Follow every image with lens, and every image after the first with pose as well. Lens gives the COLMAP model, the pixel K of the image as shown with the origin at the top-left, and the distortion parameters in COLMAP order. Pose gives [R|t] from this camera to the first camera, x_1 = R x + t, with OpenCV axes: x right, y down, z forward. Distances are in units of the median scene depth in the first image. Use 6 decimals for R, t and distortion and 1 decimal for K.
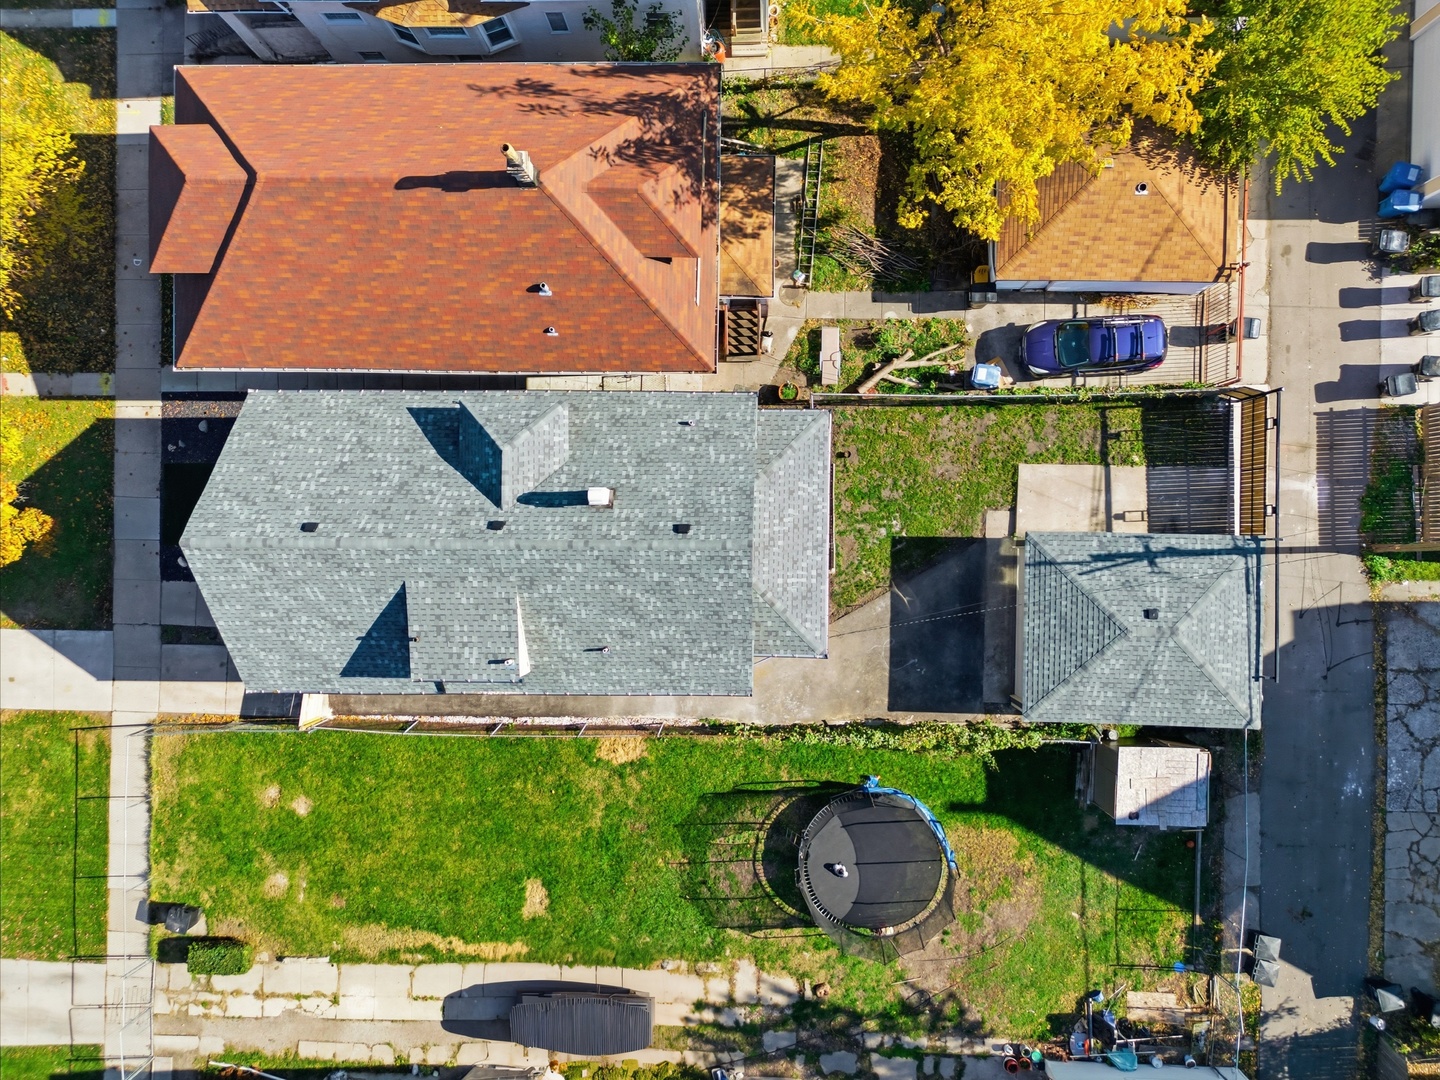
lens RADIAL K [[1024.8, 0, 720.0], [0, 1024.8, 540.0], [0, 0, 1]] dist [0.012574, 0.004646]
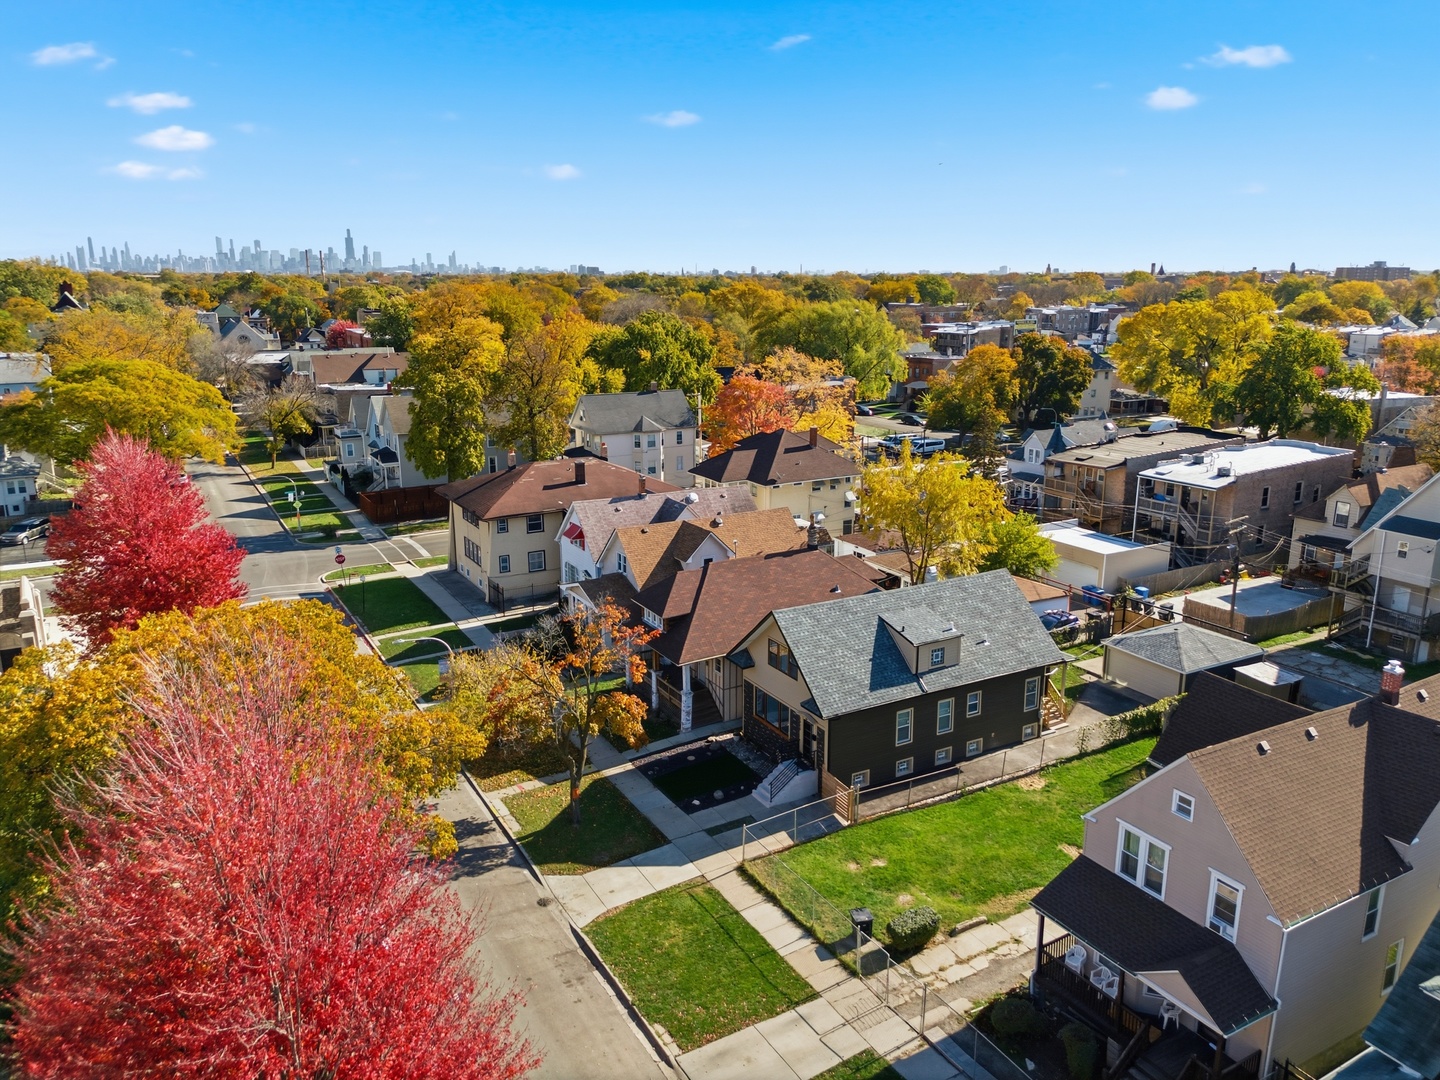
lens RADIAL K [[1024.8, 0, 720.0], [0, 1024.8, 540.0], [0, 0, 1]] dist [0.012574, 0.004646]
pose [[0.867092, -0.108387, 0.486213, -1.111570], [0.497980, 0.213868, -0.840402, 1.096725], [-0.012897, 0.970831, 0.239418, 0.336614]]
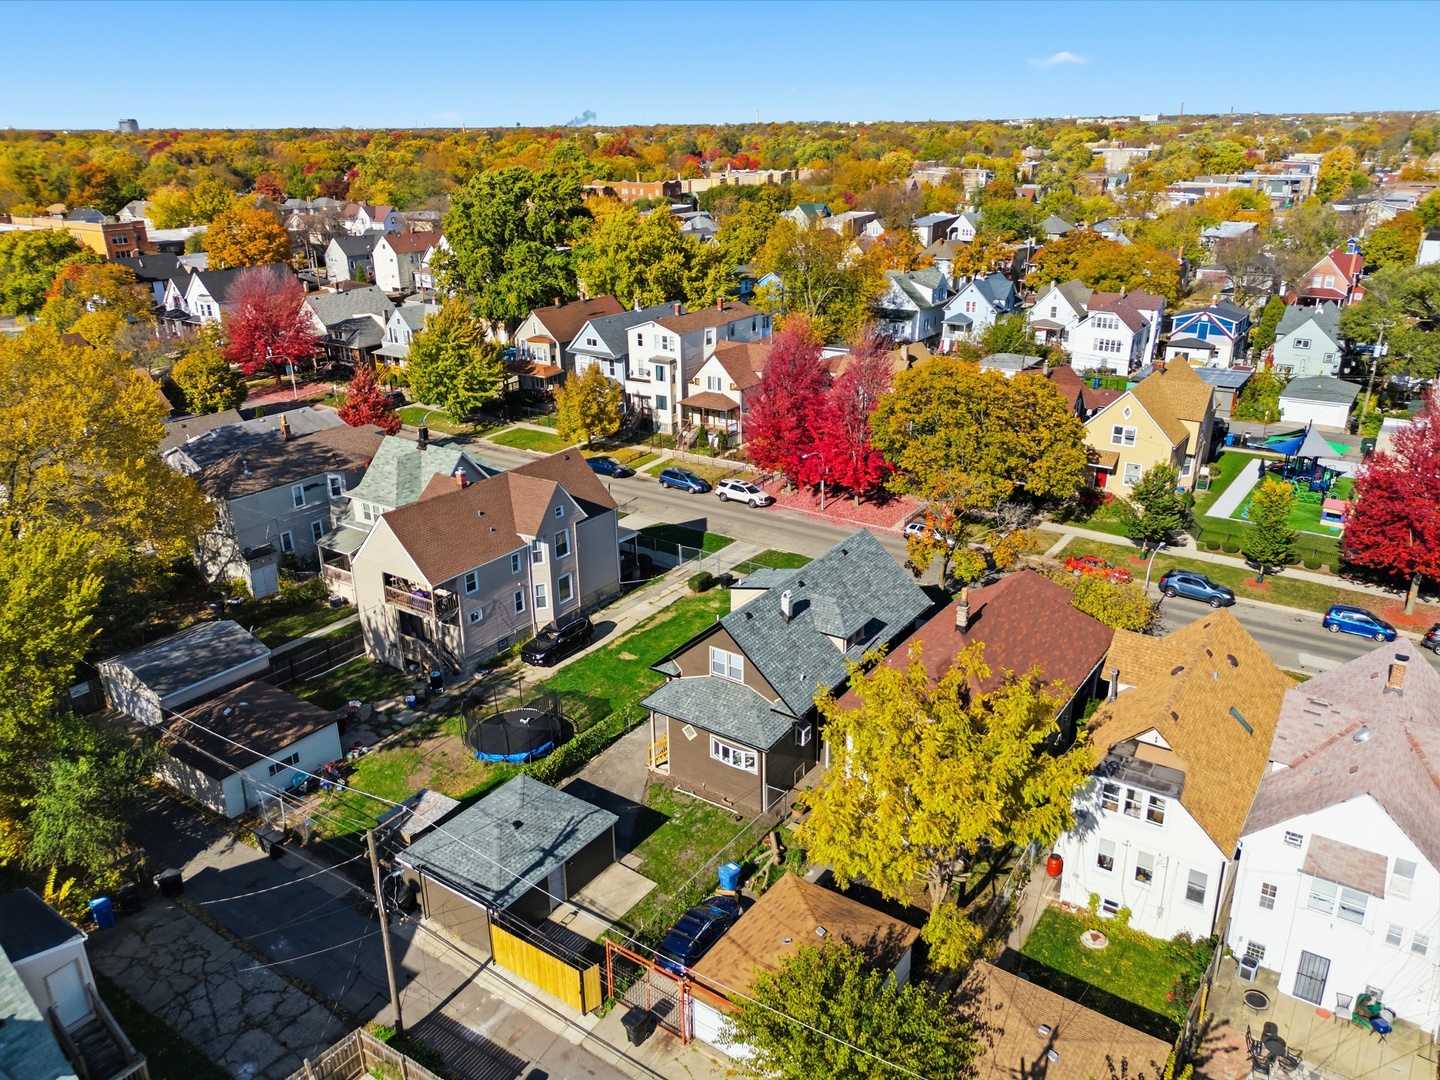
lens RADIAL K [[1024.8, 0, 720.0], [0, 1024.8, 540.0], [0, 0, 1]] dist [0.012574, 0.004646]
pose [[-0.560303, 0.359530, -0.746190, 1.362321], [-0.827475, -0.203053, 0.523503, -0.934772], [0.036699, 0.910773, 0.411273, 0.111128]]
